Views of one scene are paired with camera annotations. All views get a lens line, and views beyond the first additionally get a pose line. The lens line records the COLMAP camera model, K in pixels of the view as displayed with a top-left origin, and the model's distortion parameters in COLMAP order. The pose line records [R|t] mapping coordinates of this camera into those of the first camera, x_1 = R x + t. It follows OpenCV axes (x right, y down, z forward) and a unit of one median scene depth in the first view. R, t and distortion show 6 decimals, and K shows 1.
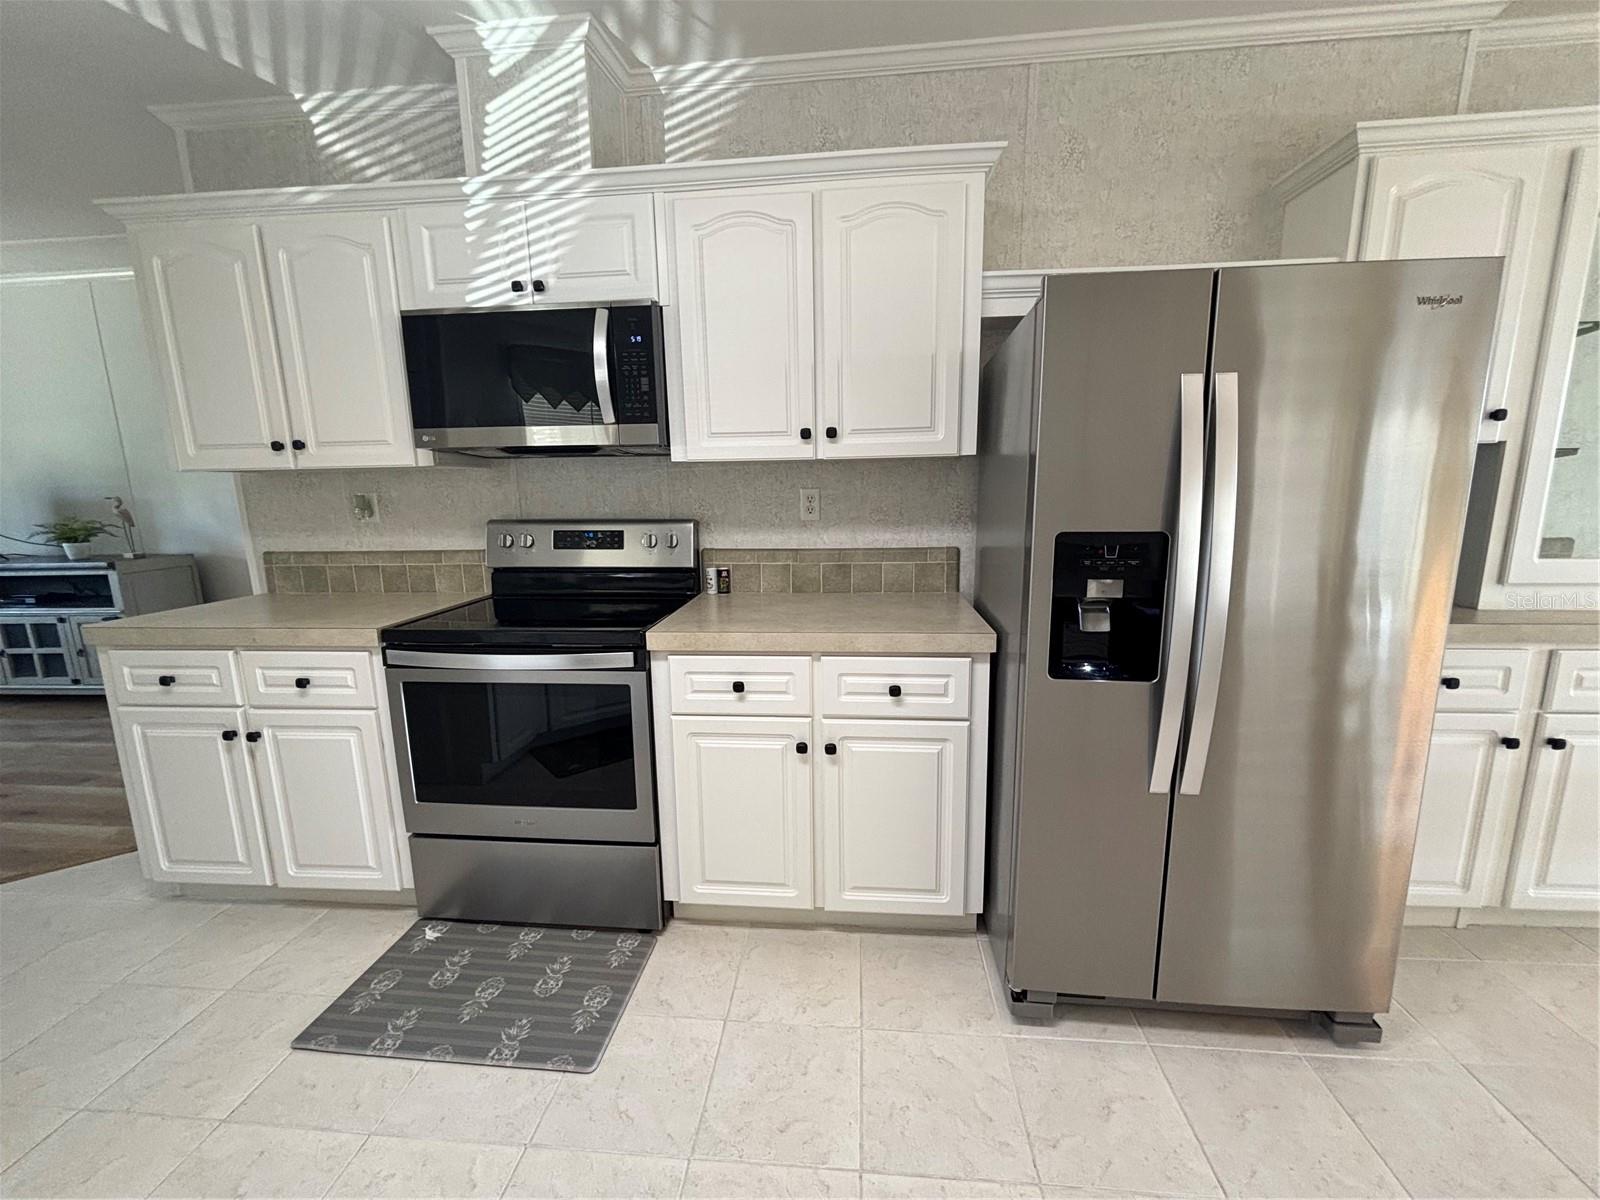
lens RADIAL K [[644.4, 0, 801.8], [0, 644.4, 597.9], [0, 0, 1]] dist [0.013917, -0.009327]
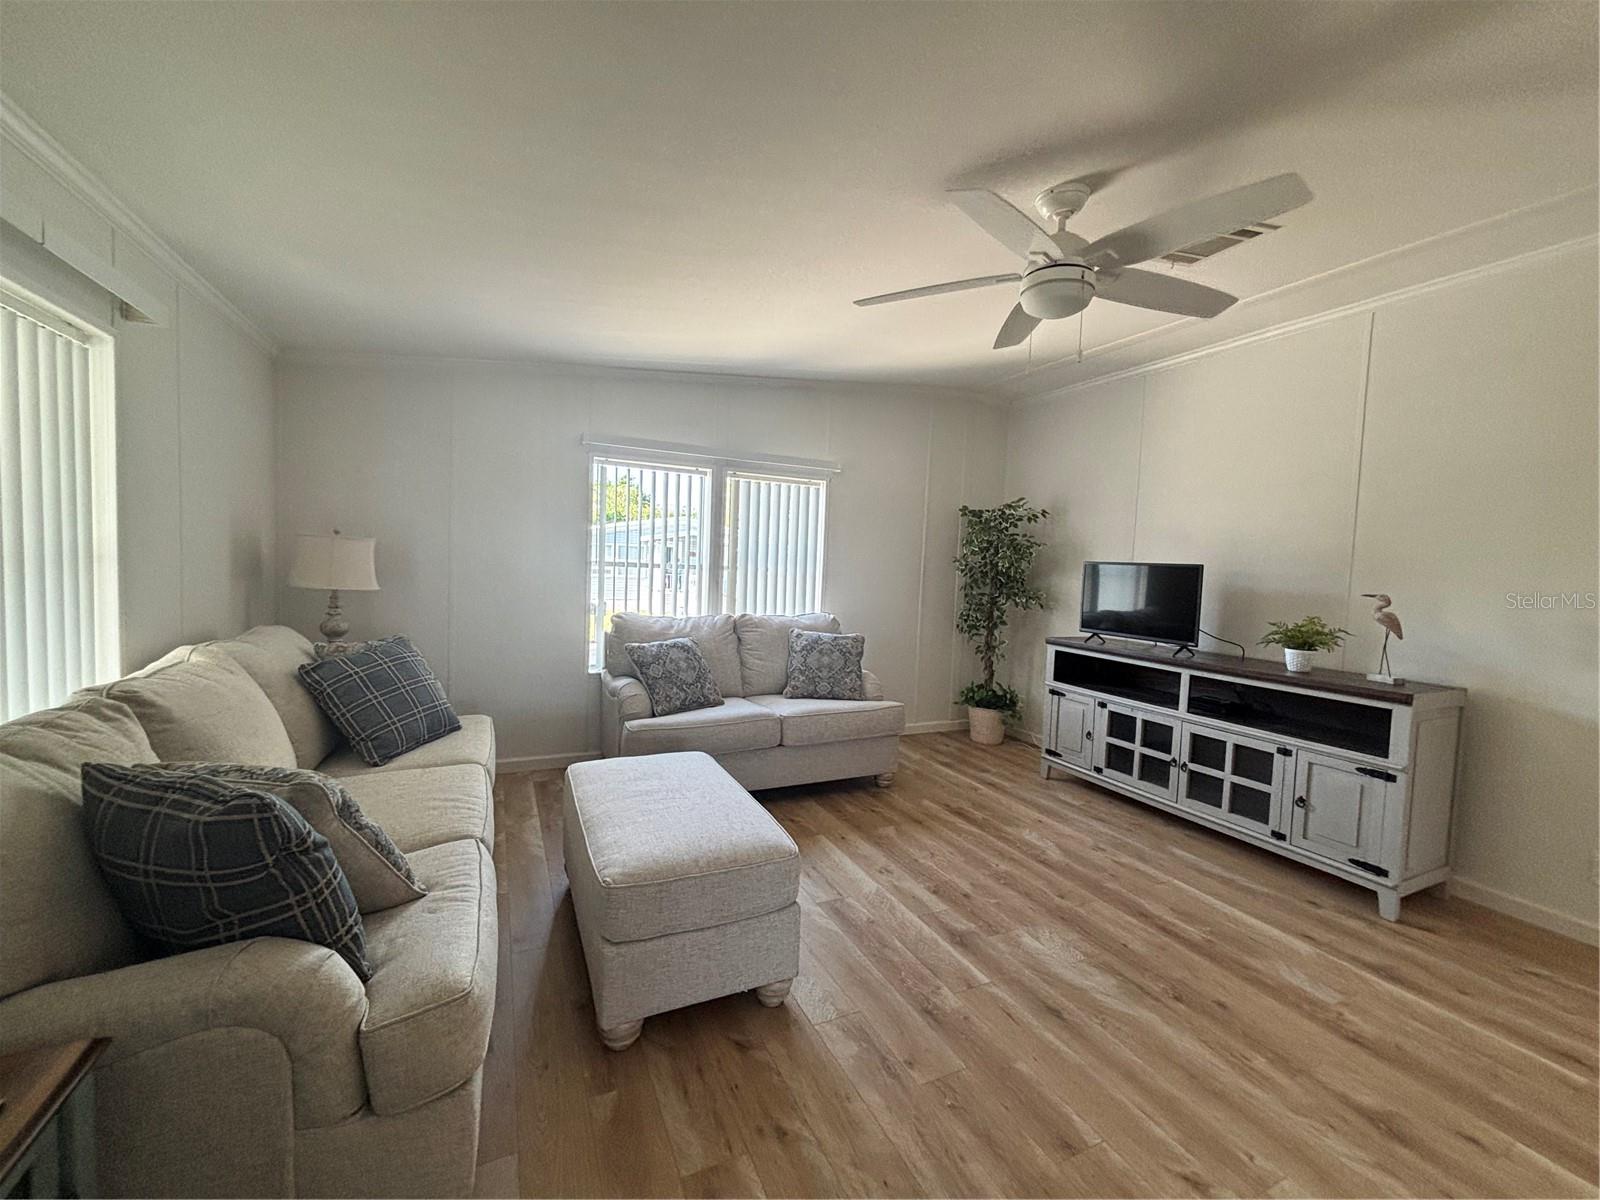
lens RADIAL K [[644.4, 0, 801.8], [0, 644.4, 597.9], [0, 0, 1]] dist [0.013917, -0.009327]
pose [[0.504267, 0.086553, -0.859199, -1.760466], [-0.197228, 0.980210, -0.017010, -0.038317], [0.840723, 0.178036, 0.511358, 0.253453]]
